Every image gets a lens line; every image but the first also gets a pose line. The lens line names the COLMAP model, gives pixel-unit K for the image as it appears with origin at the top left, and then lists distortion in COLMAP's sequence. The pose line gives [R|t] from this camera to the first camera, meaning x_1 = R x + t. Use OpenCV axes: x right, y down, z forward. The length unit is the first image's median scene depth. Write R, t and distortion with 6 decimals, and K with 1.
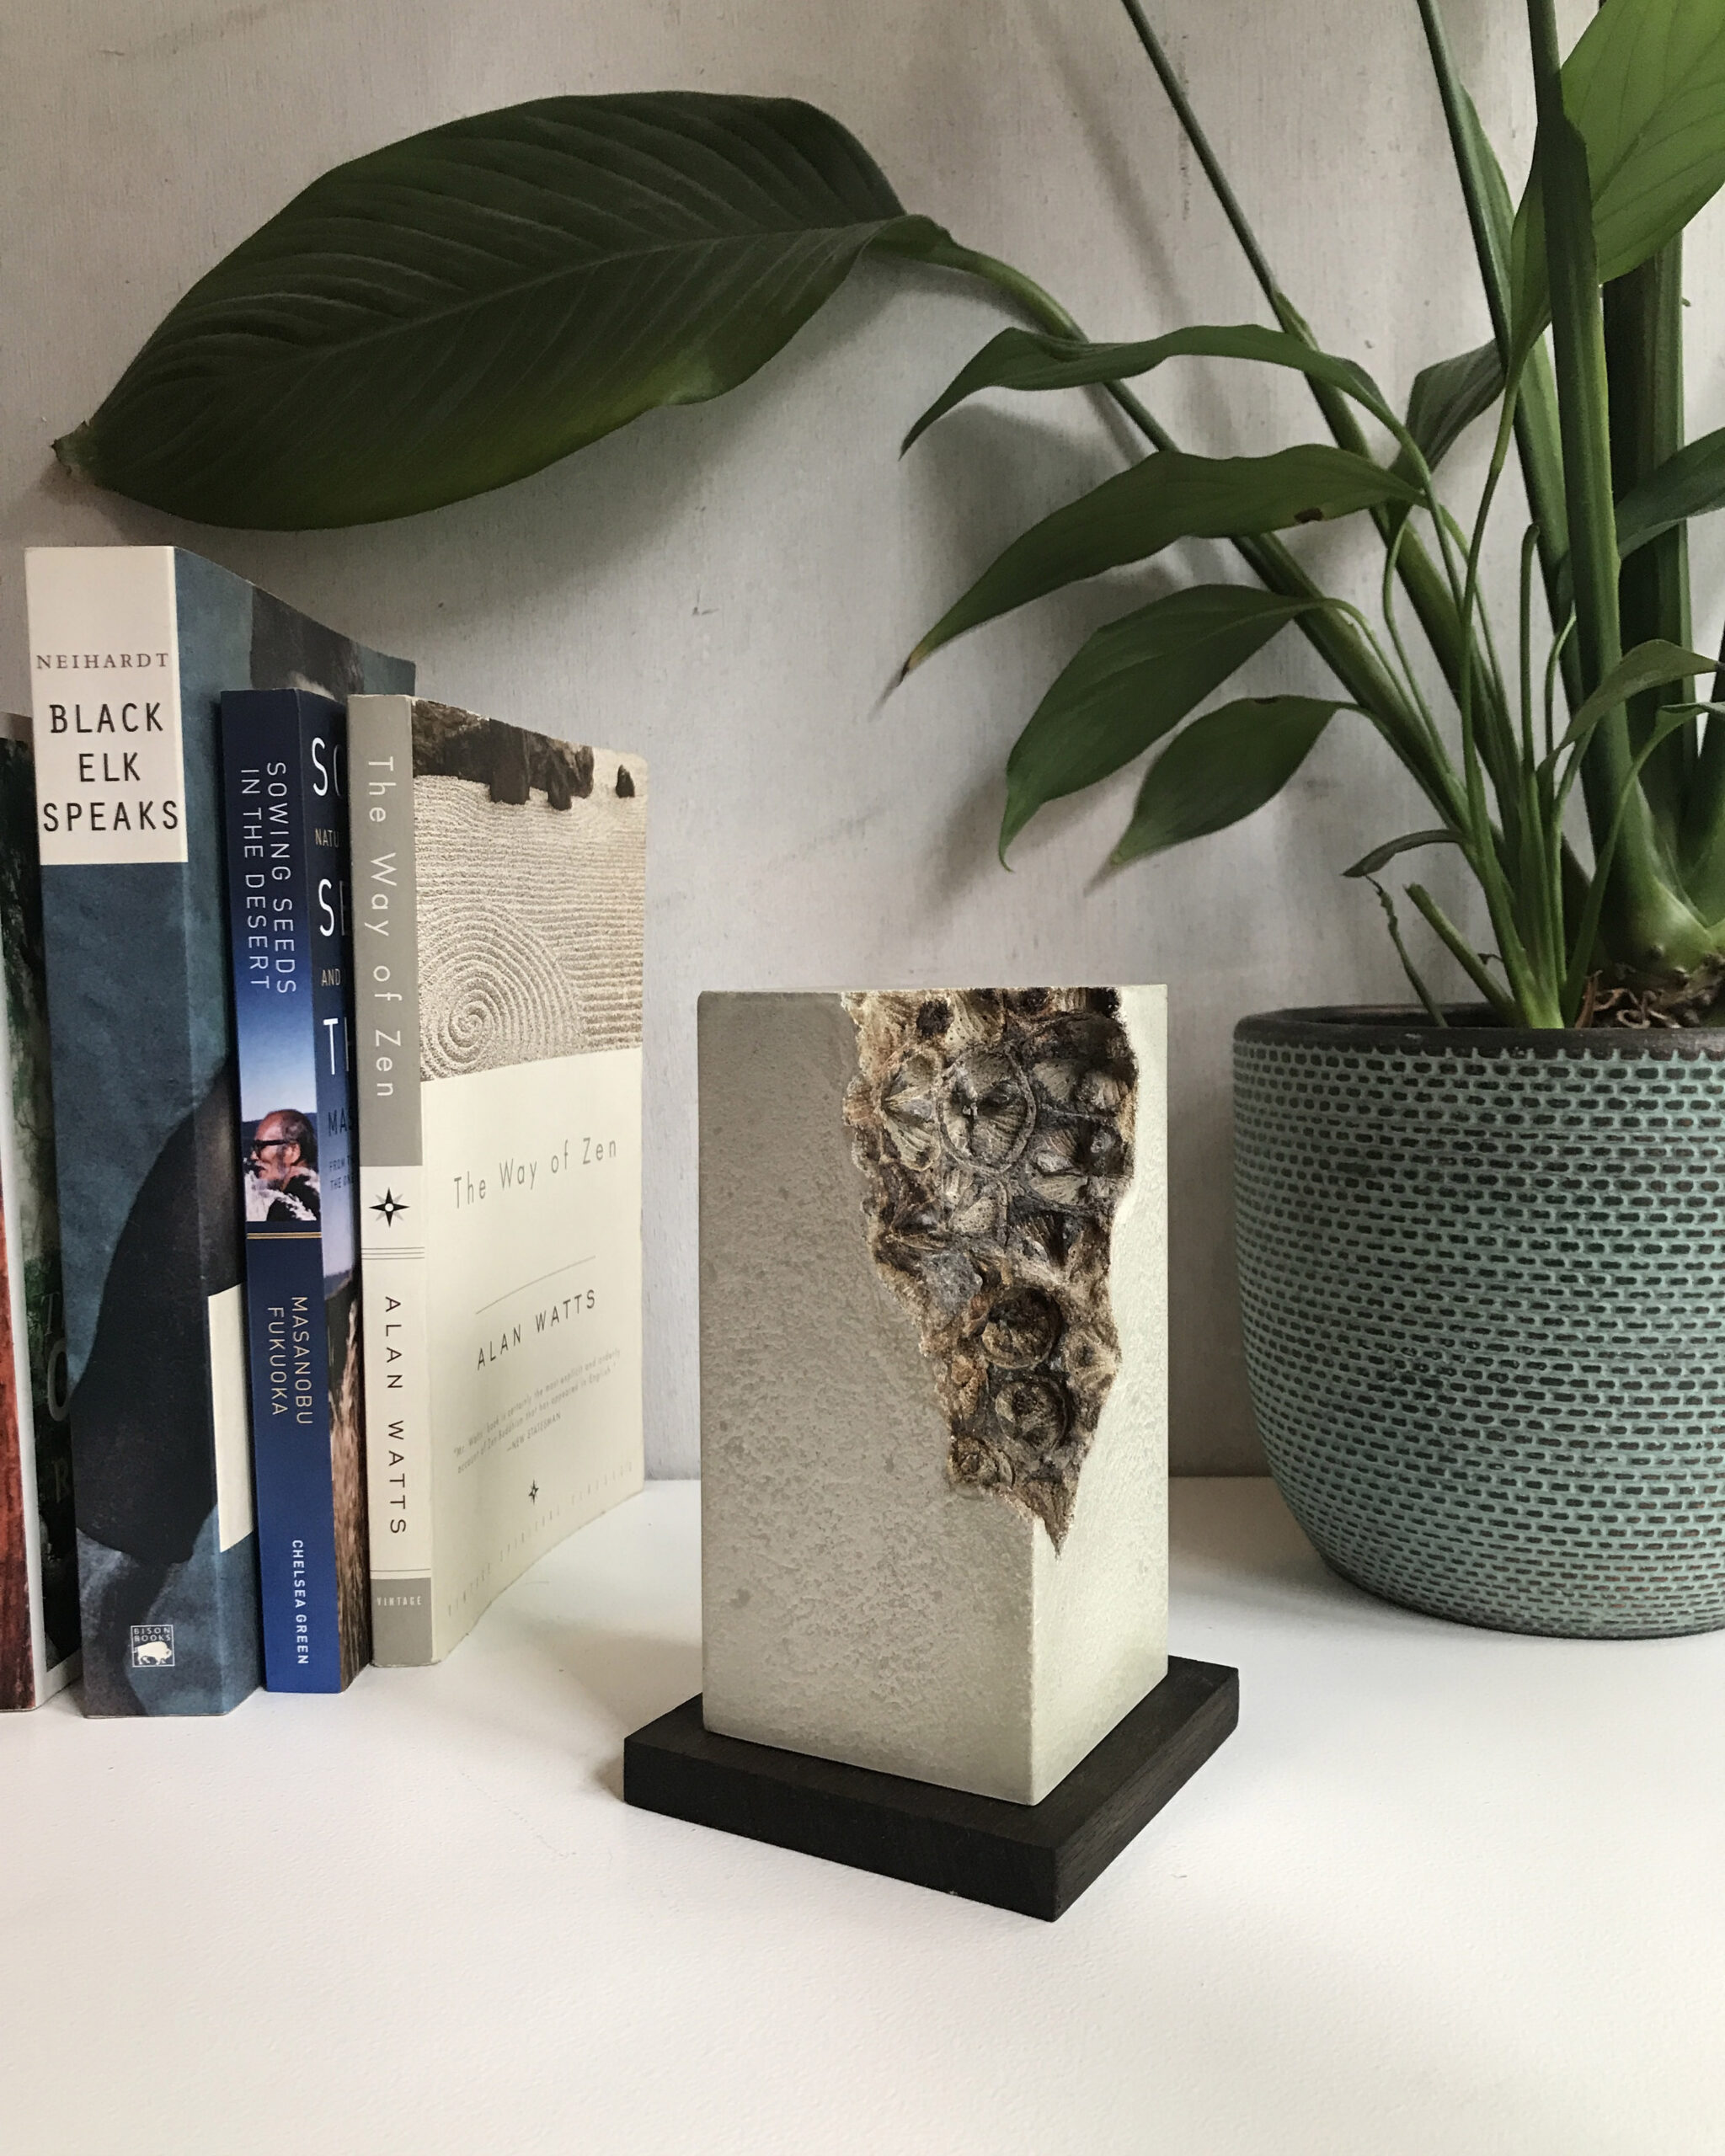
lens RADIAL K [[1910.2, 0, 865.4], [0, 1910.2, 1074.3], [0, 0, 1]] dist [-0.005393, -0.010806]
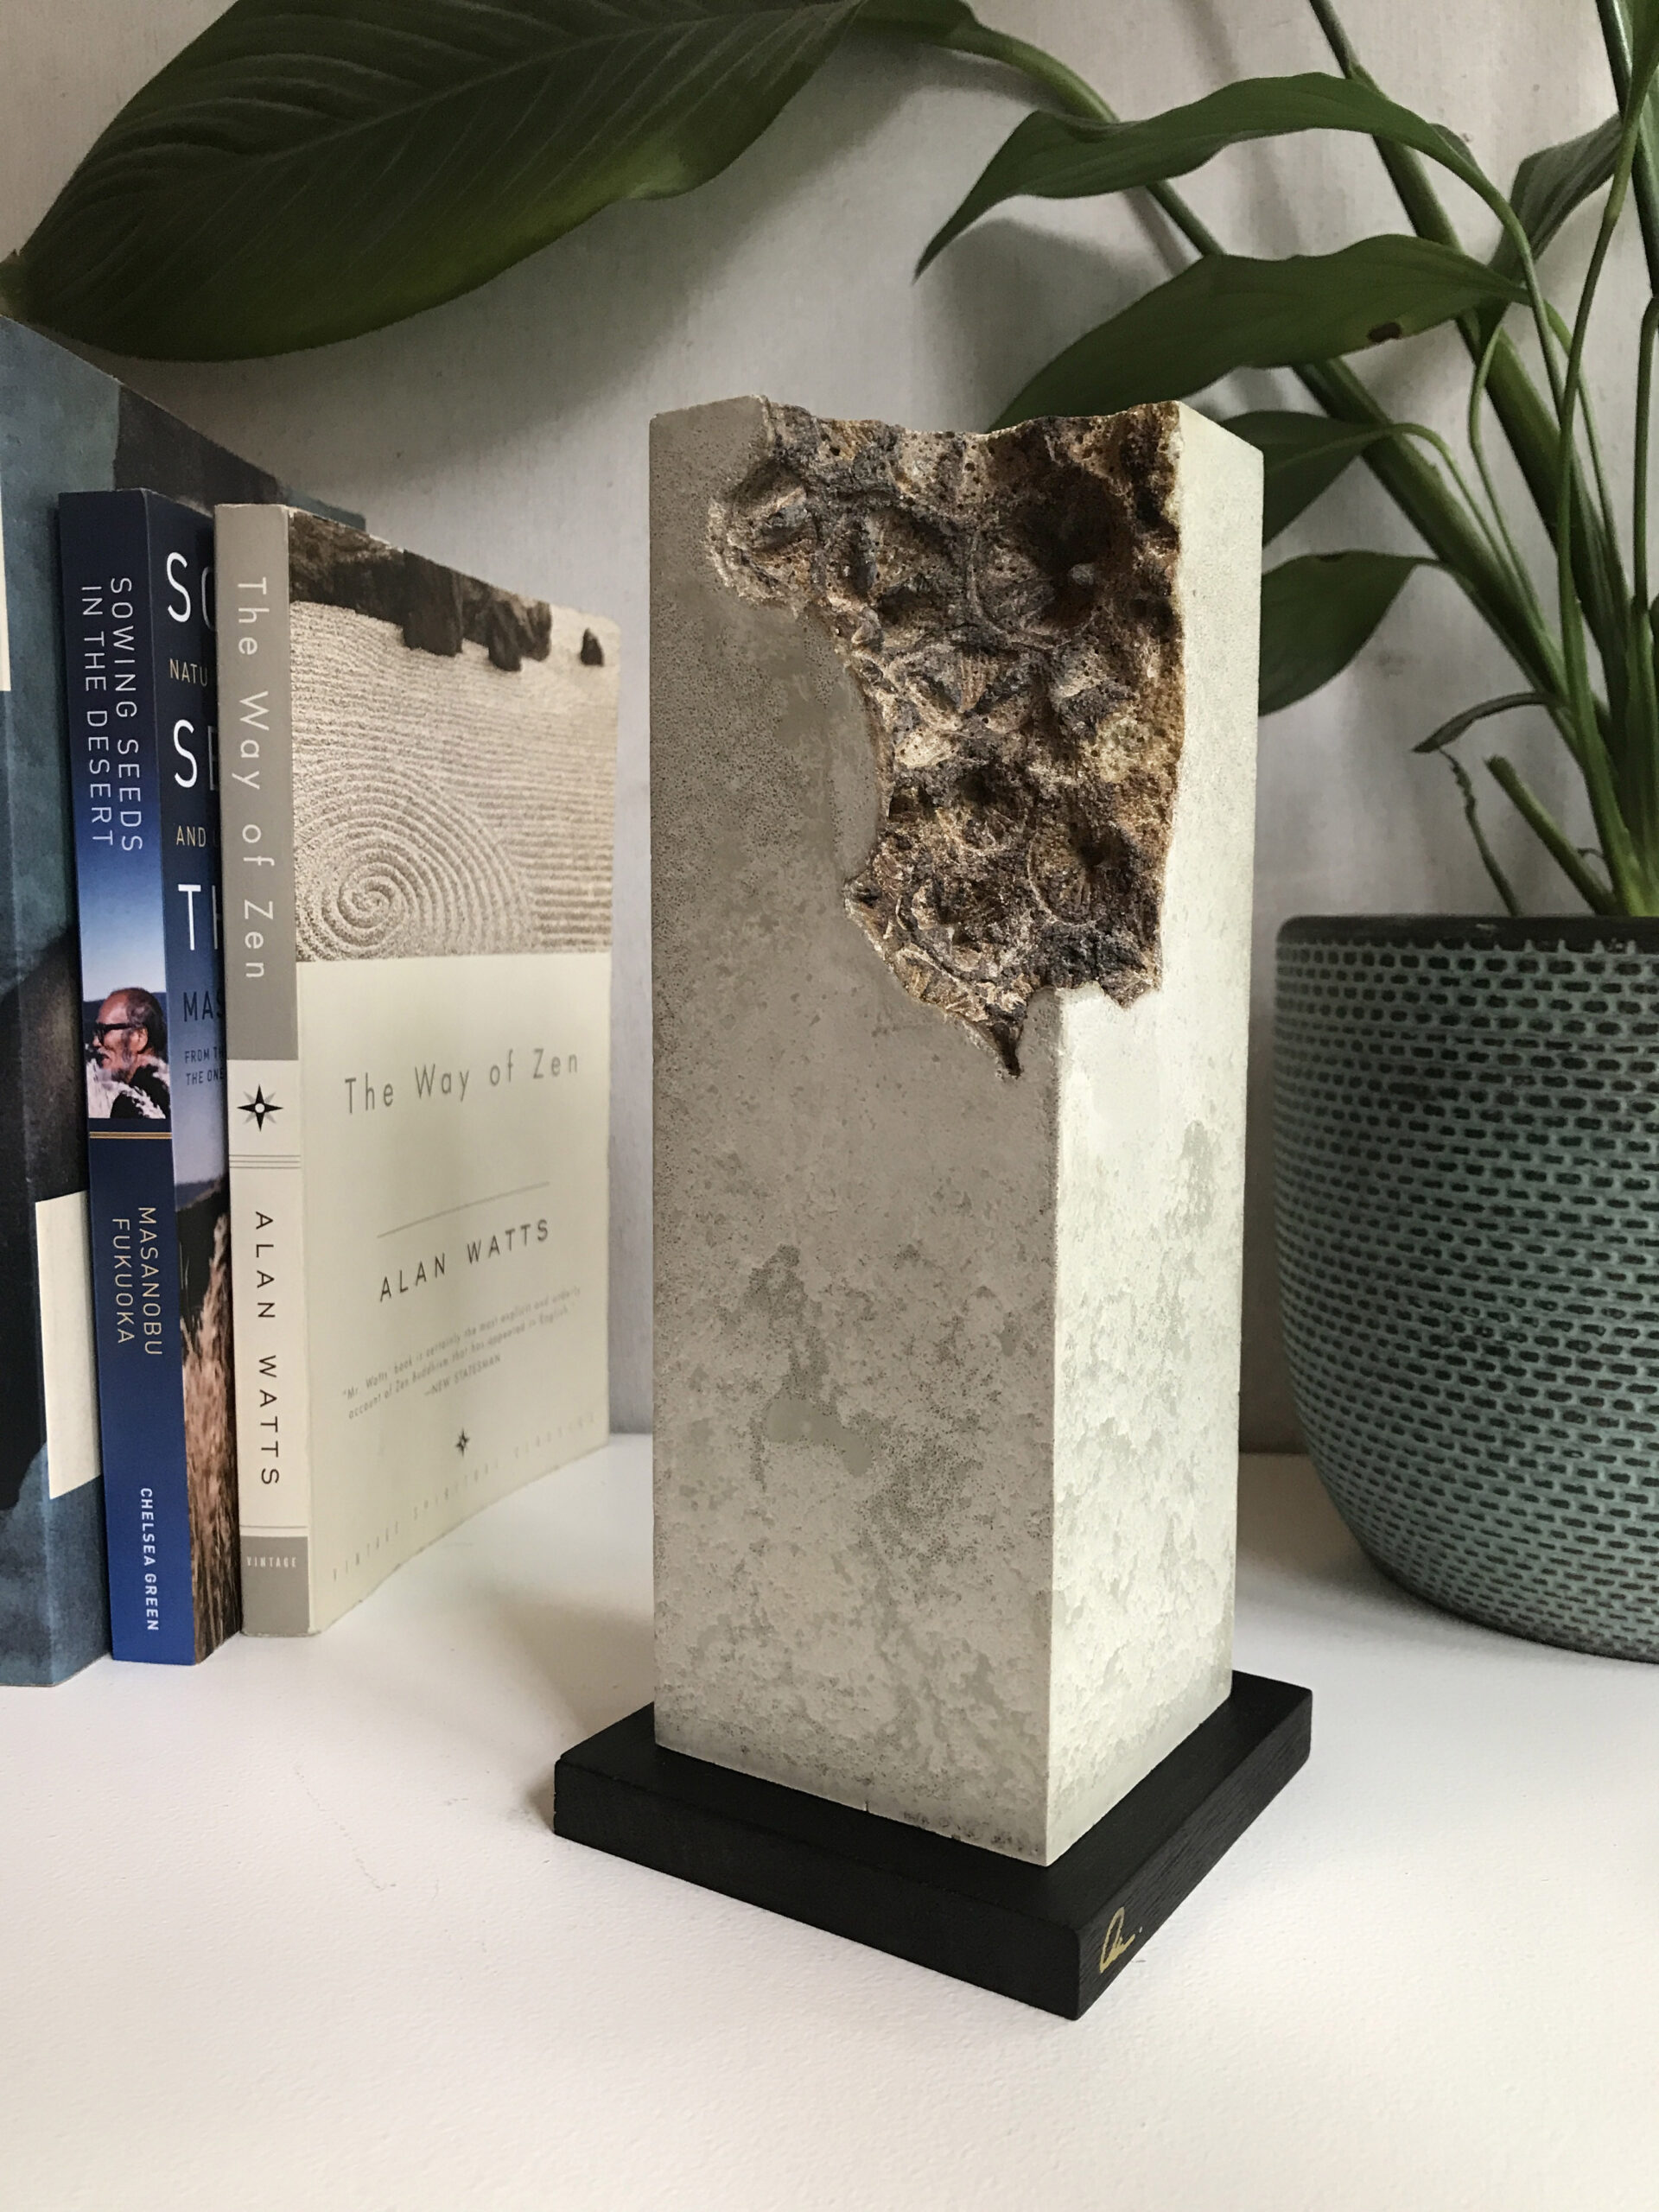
lens RADIAL K [[1873.7, 0, 826.7], [0, 1873.7, 1097.1], [0, 0, 1]] dist [-0.019179, 0.015904]
pose [[0.996796, 0.021675, -0.076996, 0.068955], [-0.019560, 0.999413, 0.028122, 0.035864], [0.077560, -0.026526, 0.996635, 0.178560]]
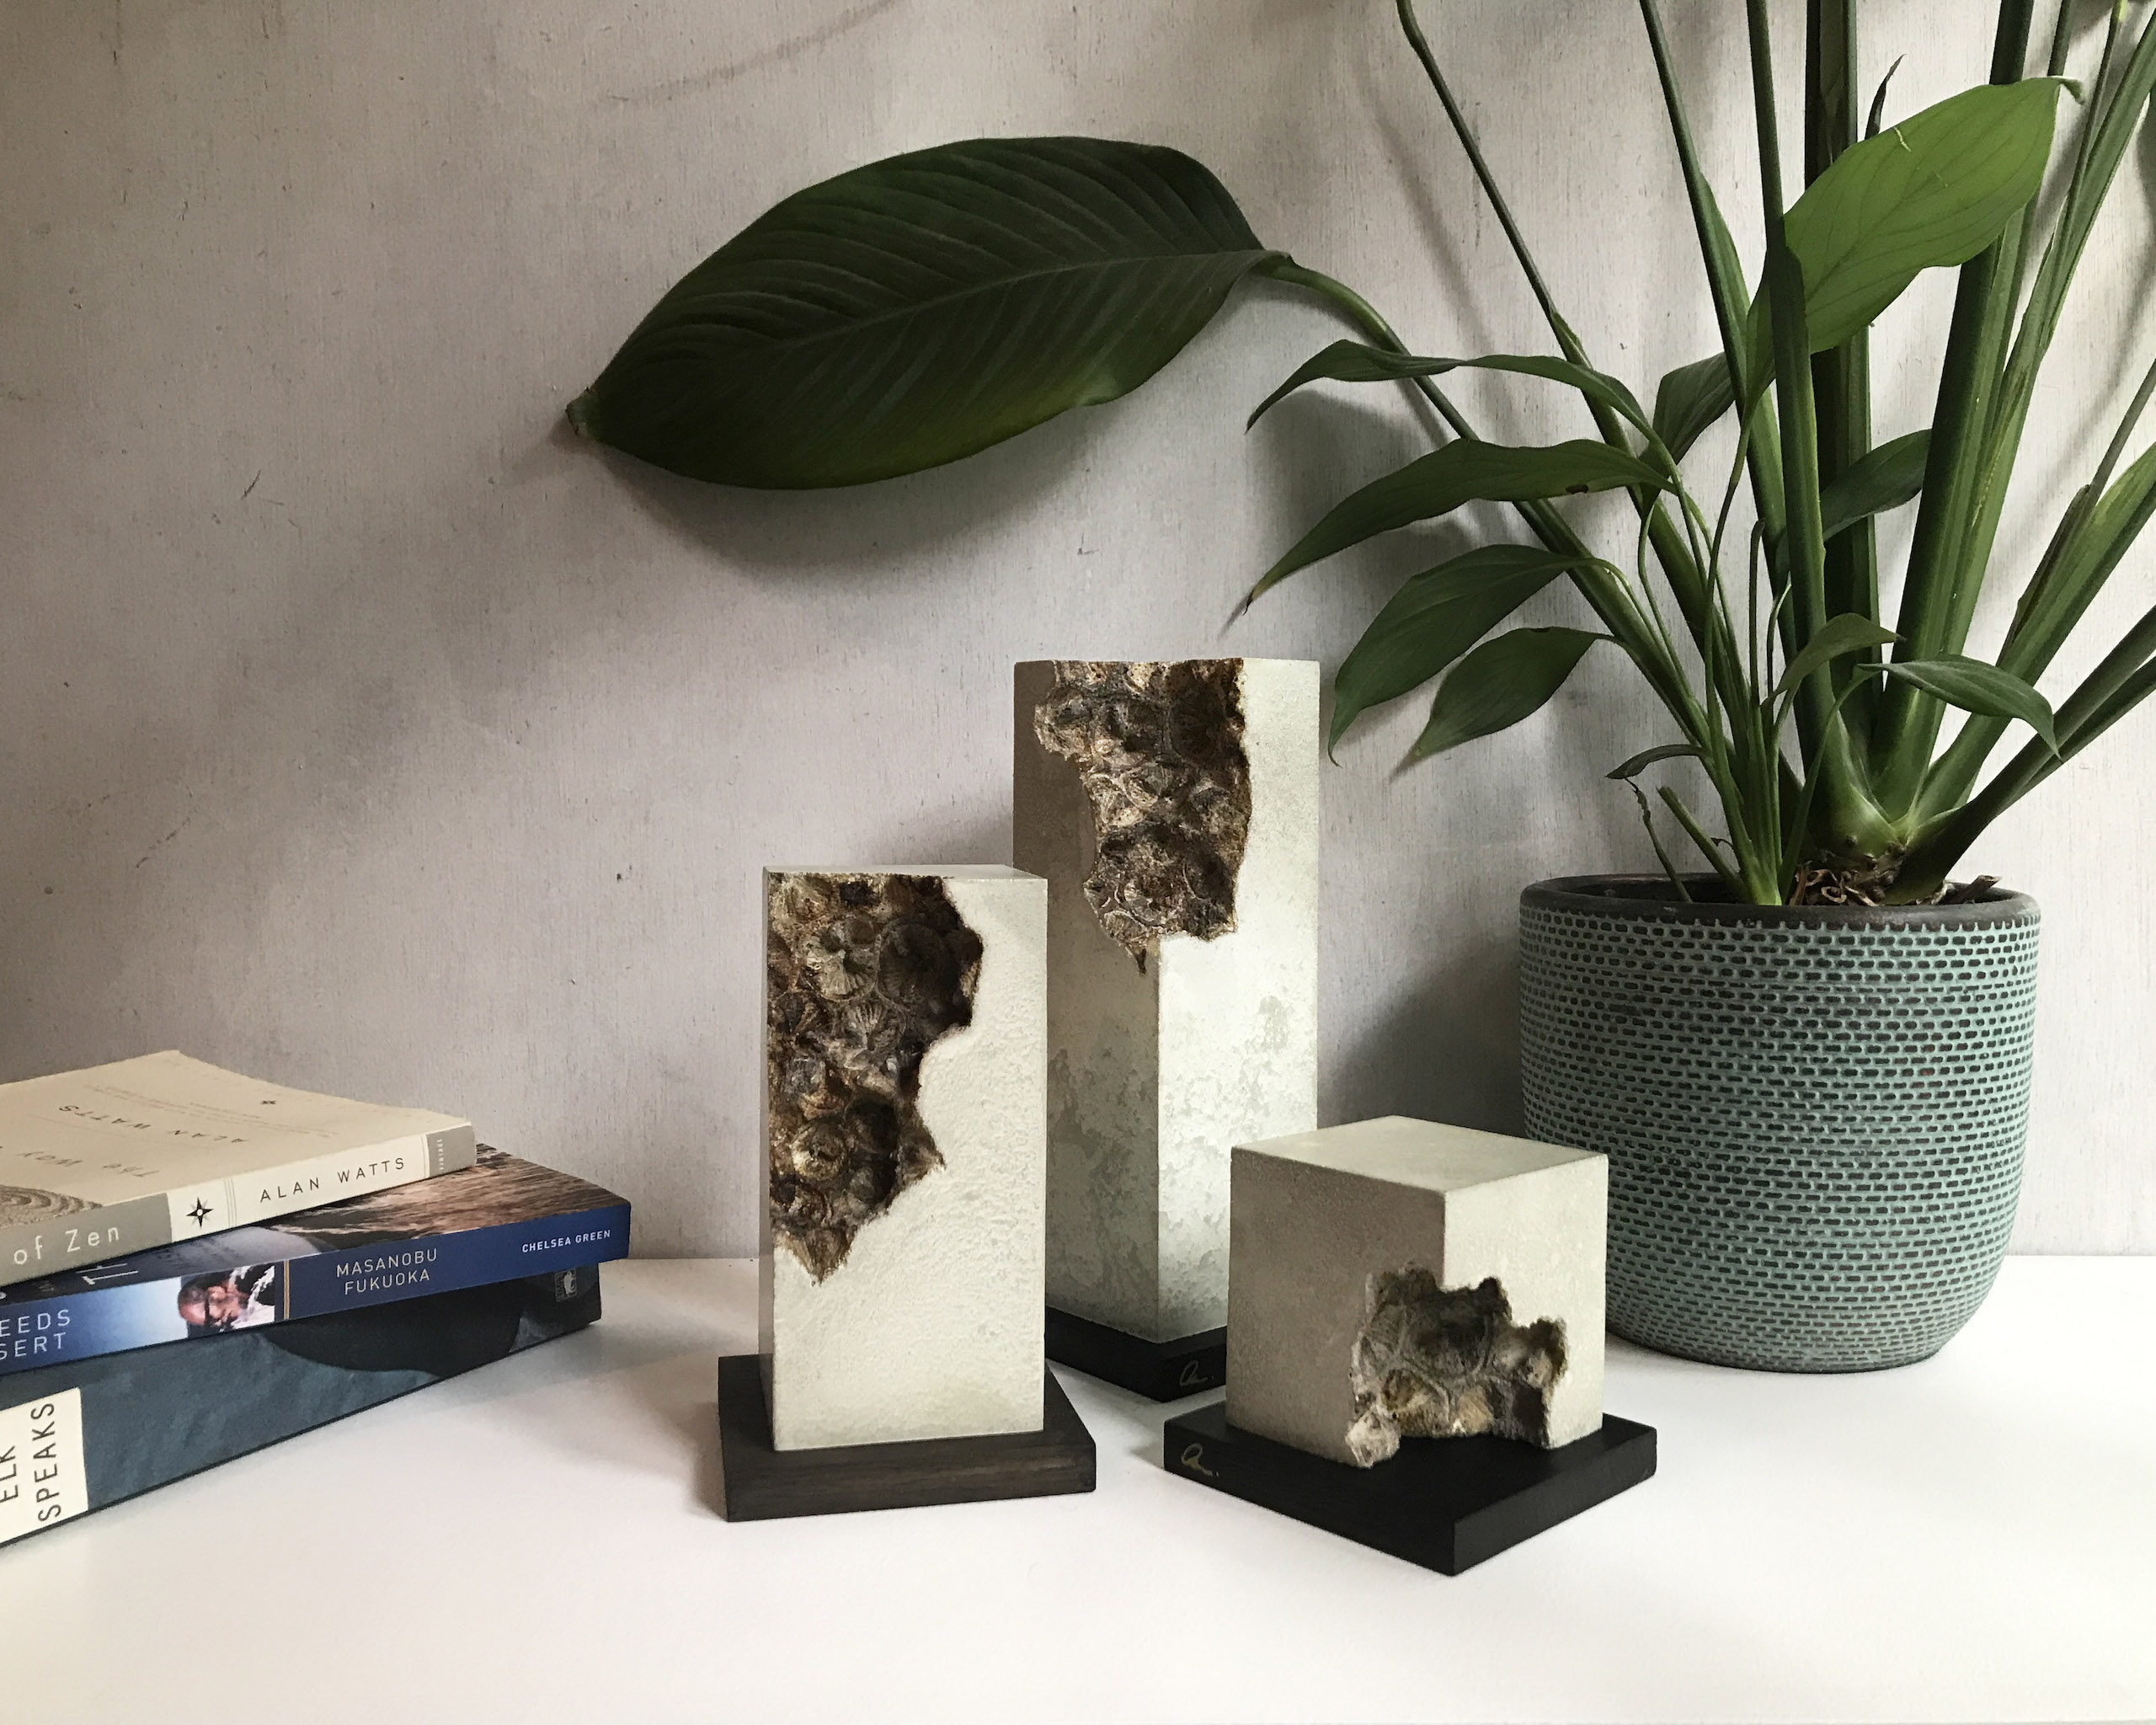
lens RADIAL K [[1910.2, 0, 1094.9], [0, 1910.2, 841.5], [0, 0, 1]] dist [-0.005393, -0.010806]
pose [[0.999696, 0.010433, 0.022345, -0.139616], [-0.009828, 0.999587, -0.027013, -0.027193], [-0.022617, 0.026785, 0.999385, -0.308810]]
